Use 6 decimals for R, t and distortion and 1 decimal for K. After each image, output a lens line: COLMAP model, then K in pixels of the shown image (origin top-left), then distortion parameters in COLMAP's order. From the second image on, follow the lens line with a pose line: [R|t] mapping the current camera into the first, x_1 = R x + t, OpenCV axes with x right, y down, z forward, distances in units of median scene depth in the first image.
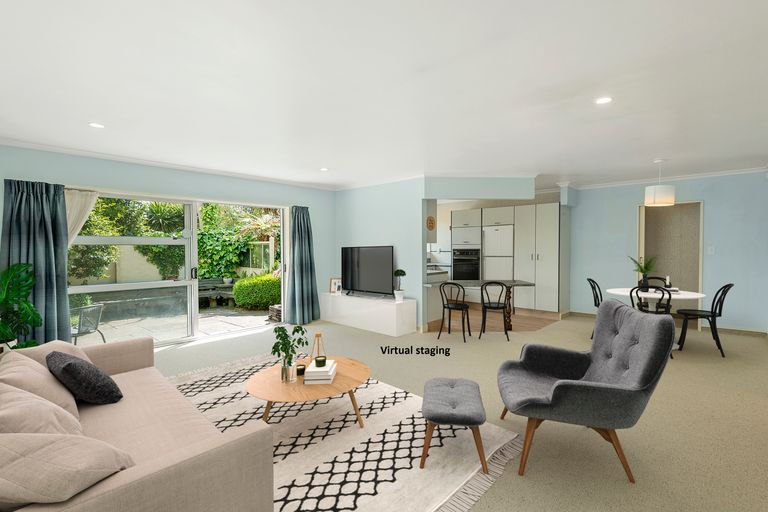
lens RADIAL K [[397.8, 0, 387.2], [0, 397.8, 253.0], [0, 0, 1]] dist [0.001029, -0.000217]
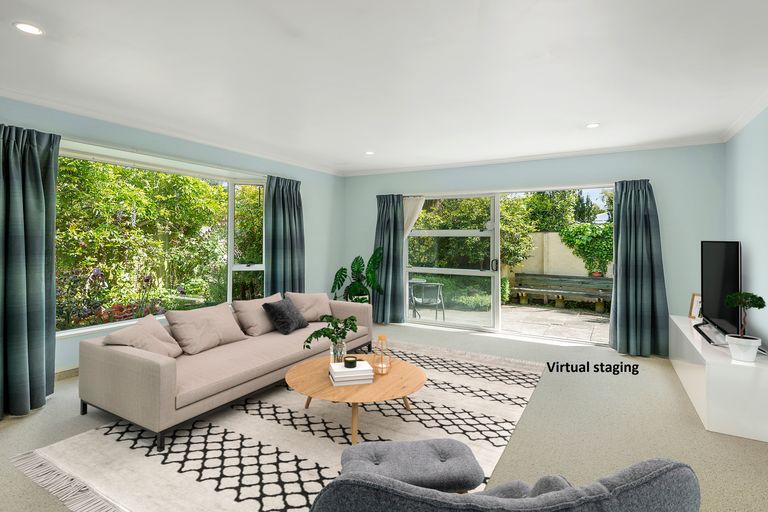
lens RADIAL K [[370.3, 0, 388.3], [0, 370.3, 263.2], [0, 0, 1]] dist [-0.000547, -0.000730]
pose [[0.194297, 0.066593, -0.978680, 0.483776], [-0.024290, 0.997714, 0.063066, -0.006216], [0.980642, 0.011519, 0.195470, 0.663342]]
